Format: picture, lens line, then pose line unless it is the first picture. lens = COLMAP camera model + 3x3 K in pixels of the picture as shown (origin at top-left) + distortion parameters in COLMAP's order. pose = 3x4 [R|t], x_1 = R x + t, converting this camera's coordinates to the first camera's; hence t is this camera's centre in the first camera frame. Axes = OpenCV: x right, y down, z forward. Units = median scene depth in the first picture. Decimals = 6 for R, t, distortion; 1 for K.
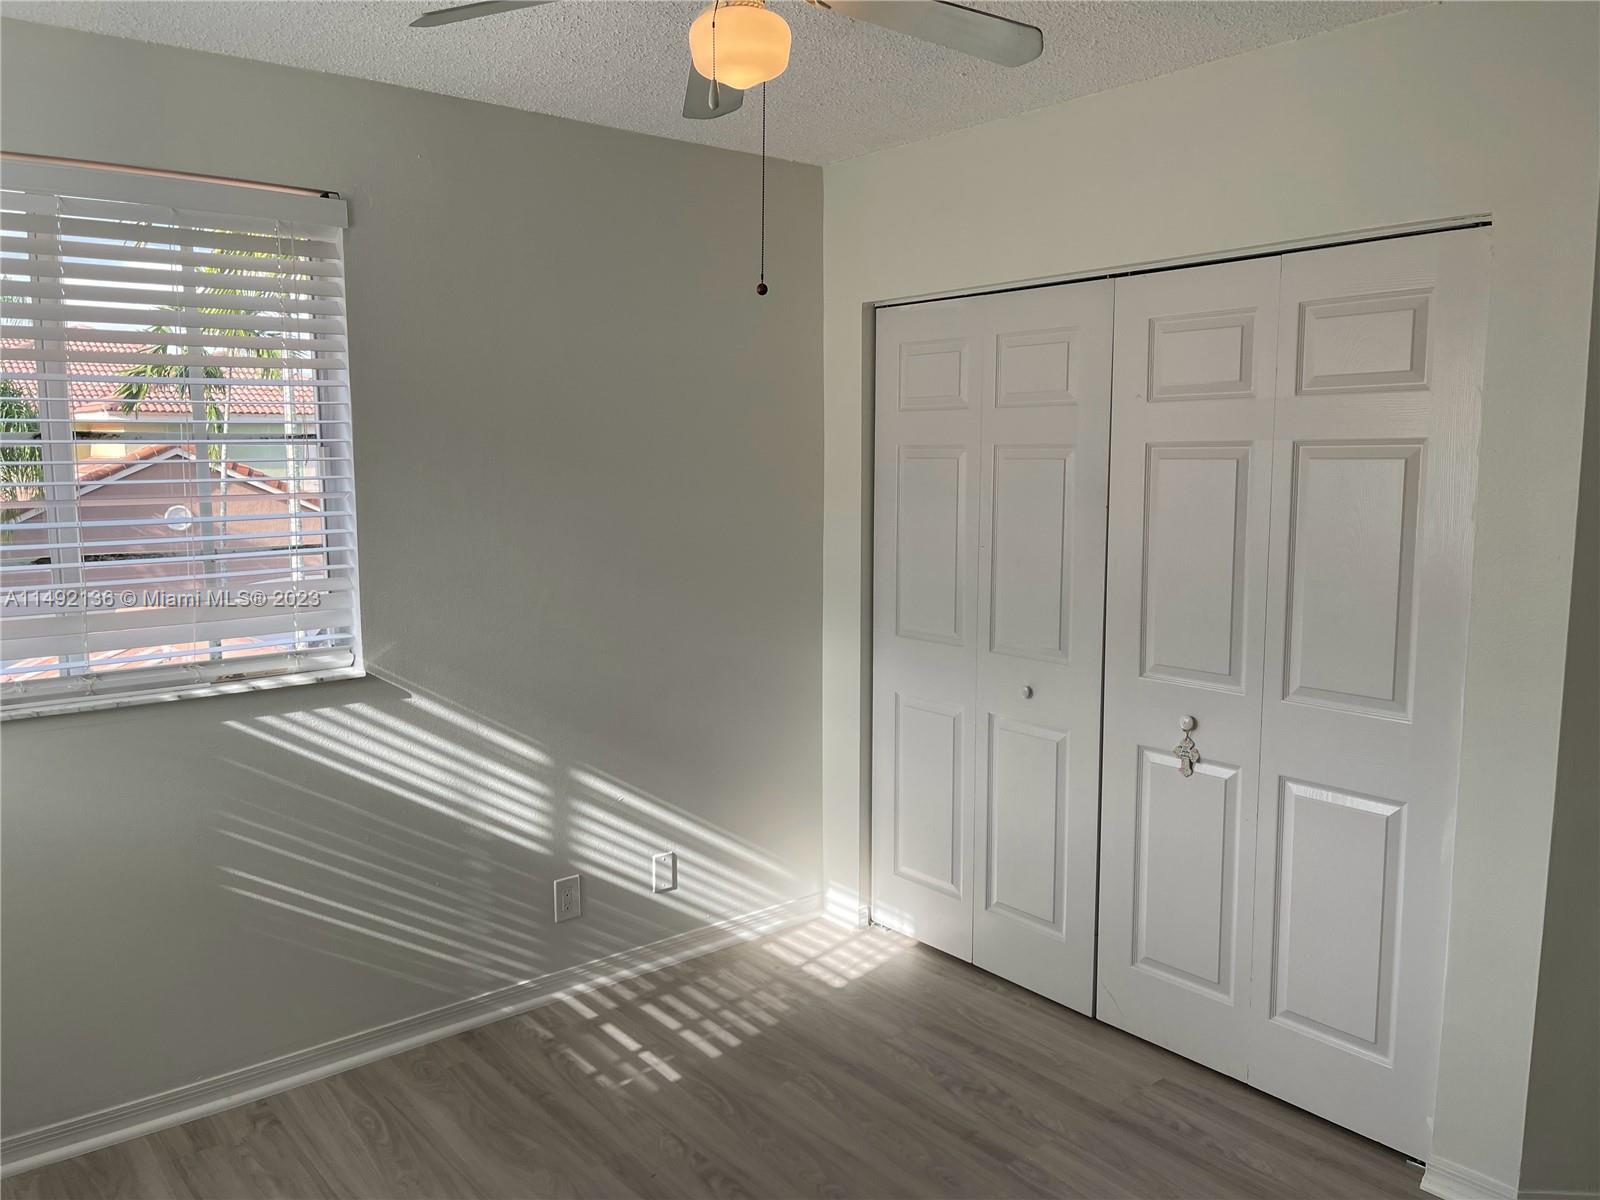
lens RADIAL K [[1217.9, 0, 800.2], [0, 1217.9, 593.6], [0, 0, 1]] dist [0.053278, -0.045885]
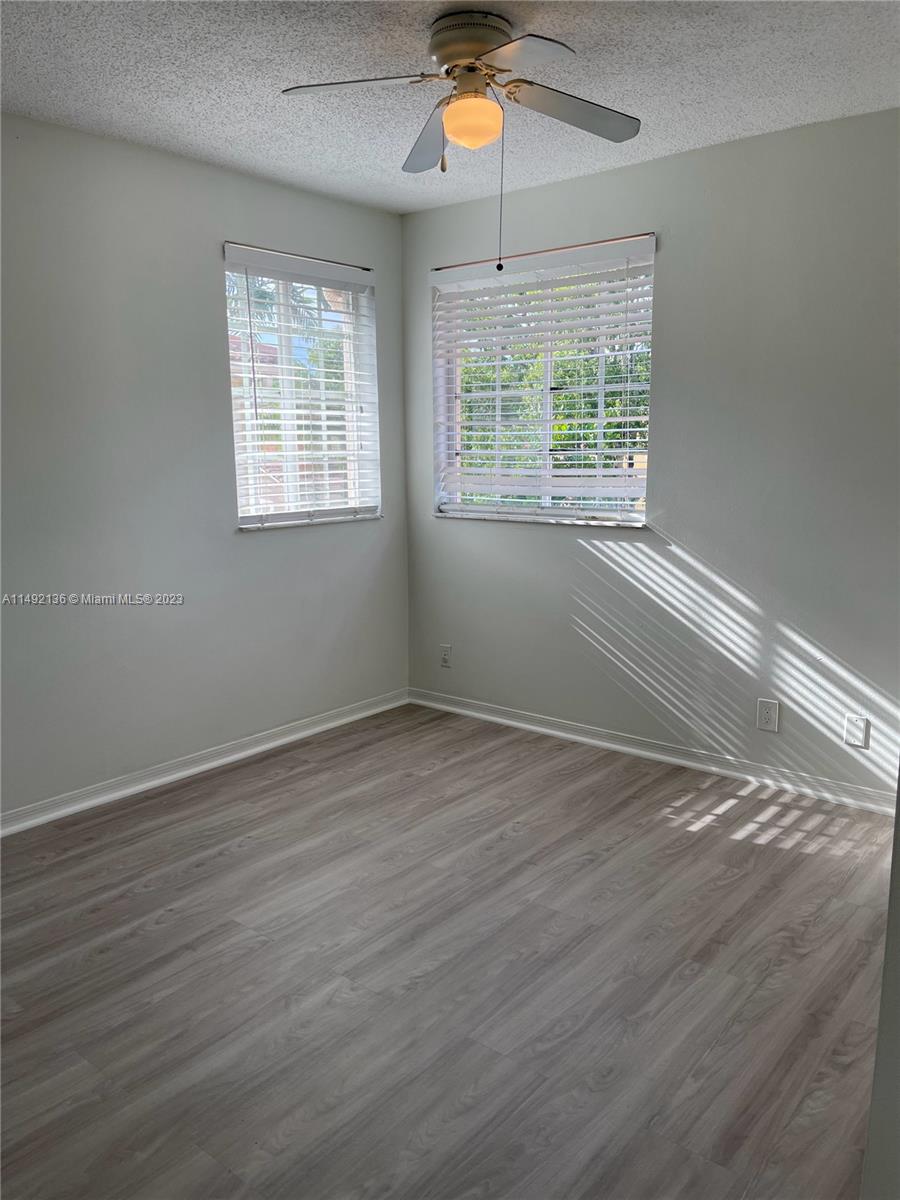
lens RADIAL K [[913.4, 0, 452.5], [0, 913.4, 602.5], [0, 0, 1]] dist [0.053278, -0.045885]
pose [[0.198214, 0.170207, -0.965267, 0.768332], [-0.108339, 0.982577, 0.151012, 0.006892], [0.974153, 0.074644, 0.213201, 0.454580]]
